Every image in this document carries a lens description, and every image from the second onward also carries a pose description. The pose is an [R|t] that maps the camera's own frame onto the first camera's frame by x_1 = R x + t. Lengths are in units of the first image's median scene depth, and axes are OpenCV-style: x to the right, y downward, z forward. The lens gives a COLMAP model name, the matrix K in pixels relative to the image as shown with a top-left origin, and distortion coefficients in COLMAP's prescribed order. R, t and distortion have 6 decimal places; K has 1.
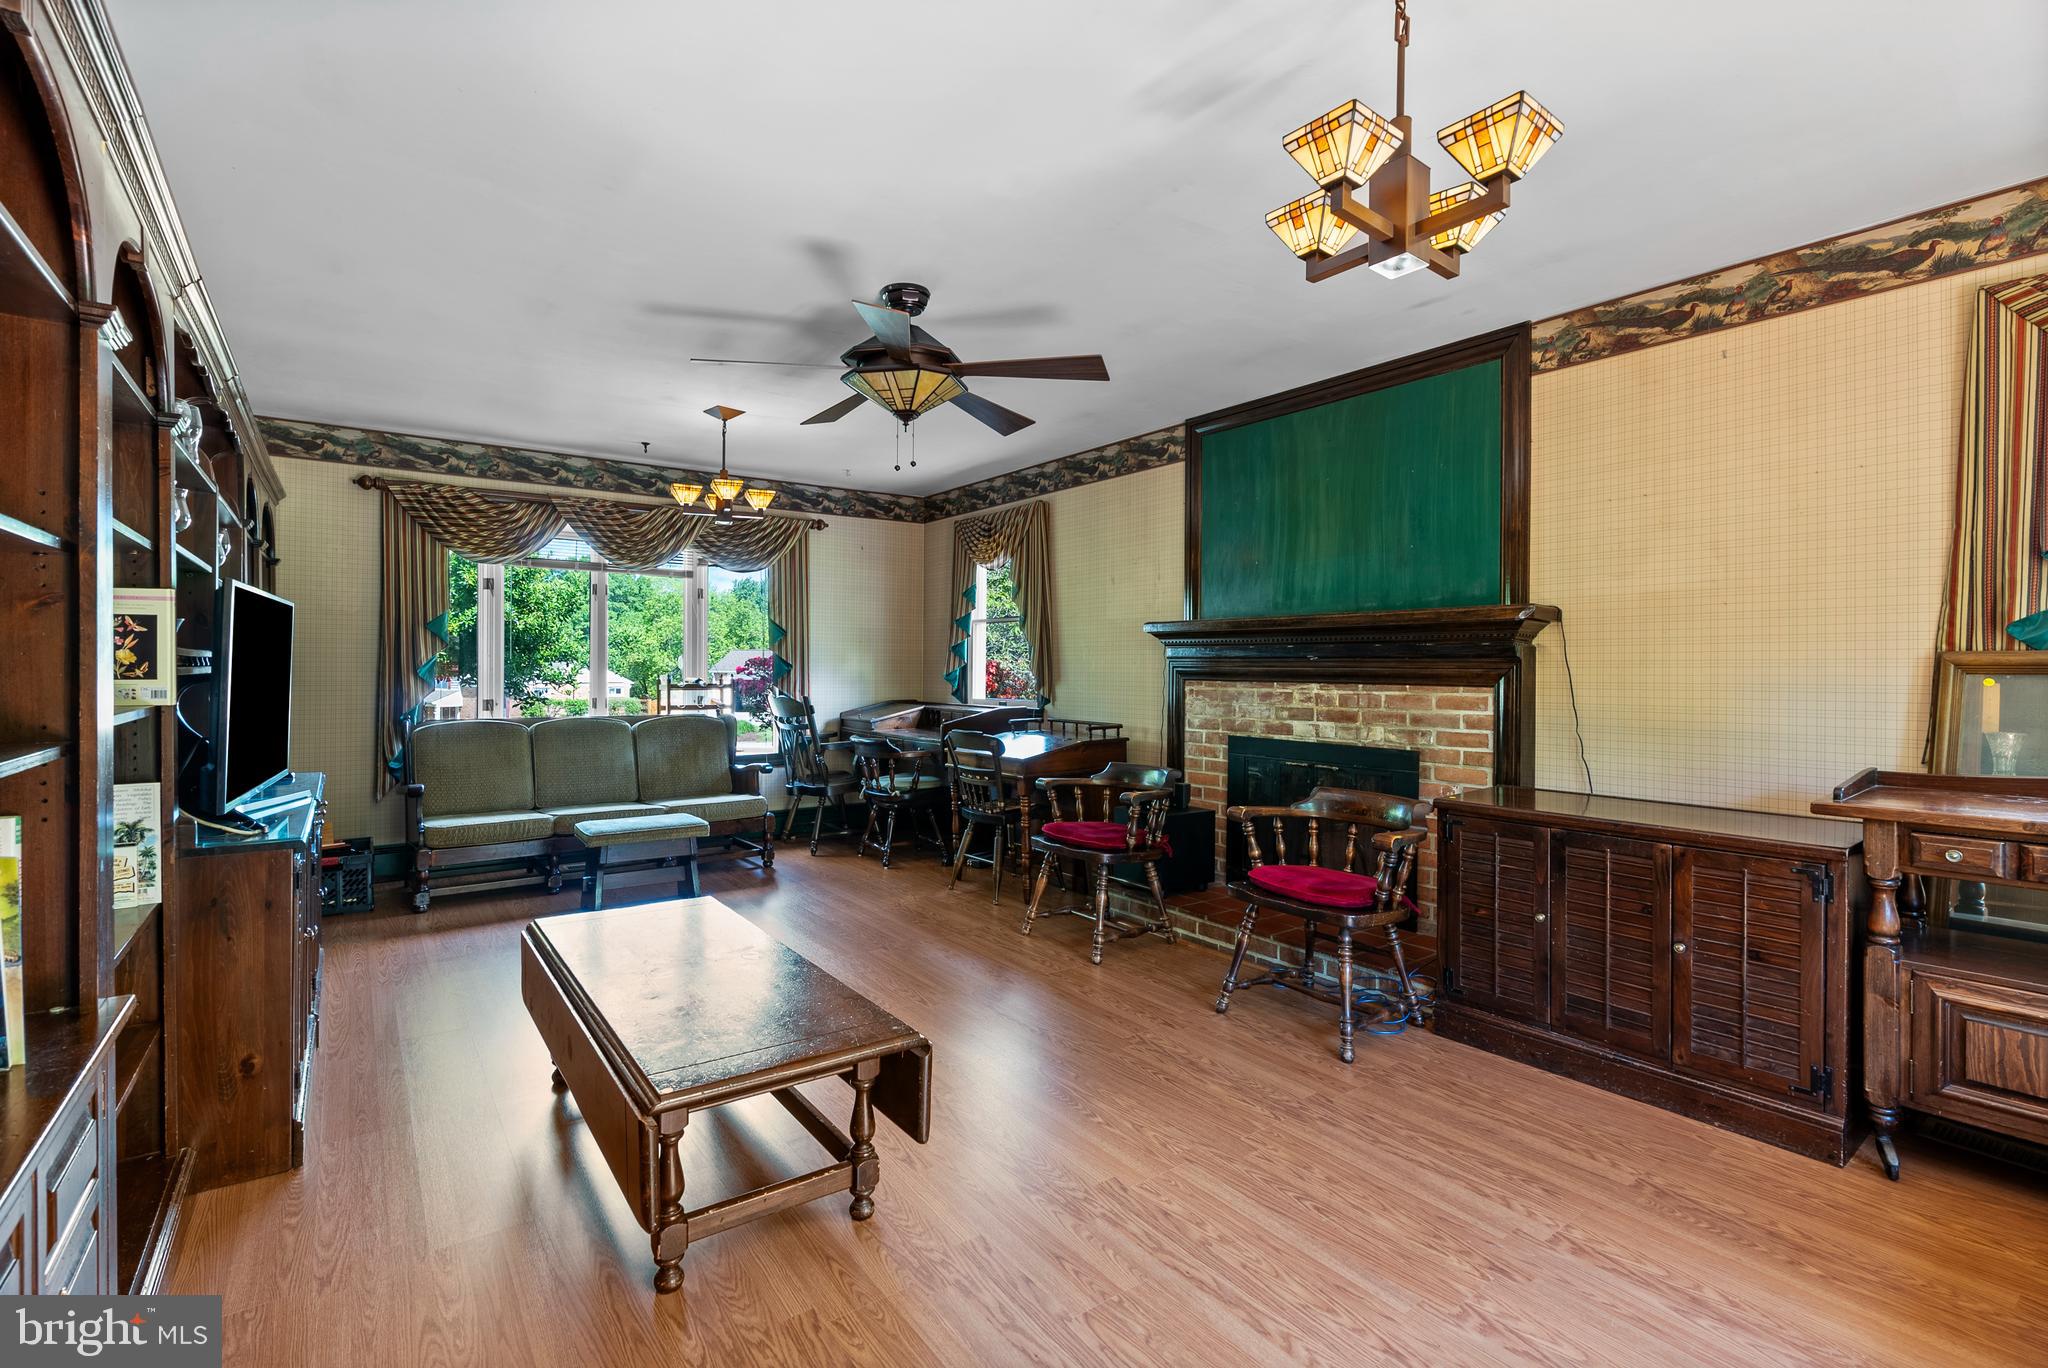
lens RADIAL K [[922.8, 0, 1024.0], [0, 922.8, 684.0], [0, 0, 1]] dist [-0.010552, 0.001131]
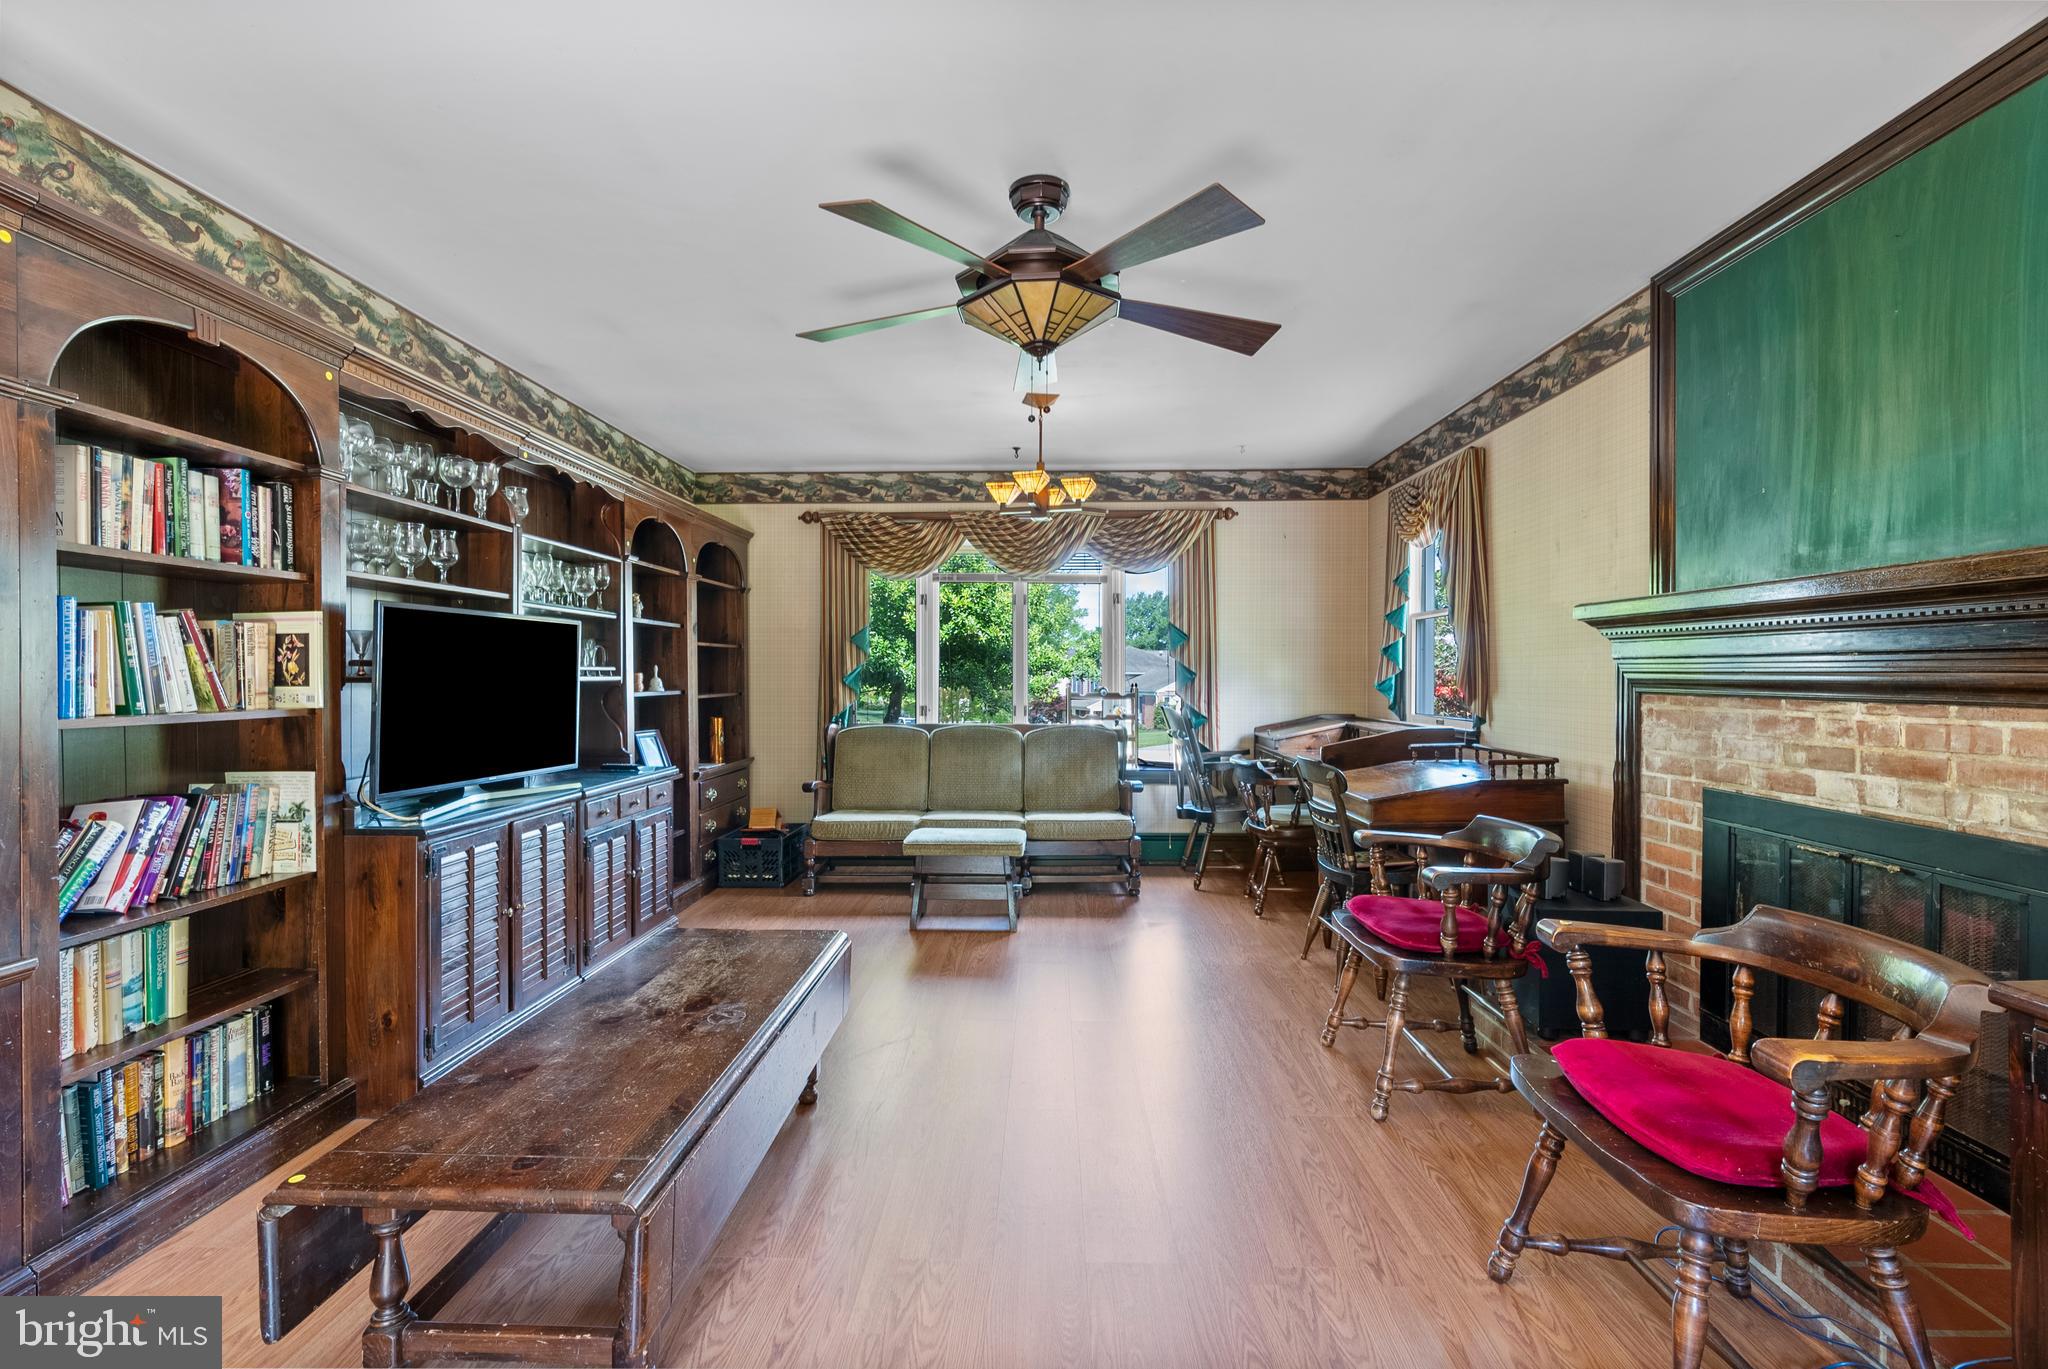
lens RADIAL K [[922.8, 0, 1024.0], [0, 922.8, 684.5], [0, 0, 1]] dist [-0.010552, 0.001131]
pose [[0.793363, 0.002653, -0.608743, 0.219347], [-0.008130, 0.999947, -0.006238, -0.003094], [0.608694, 0.009898, 0.793343, 0.249825]]
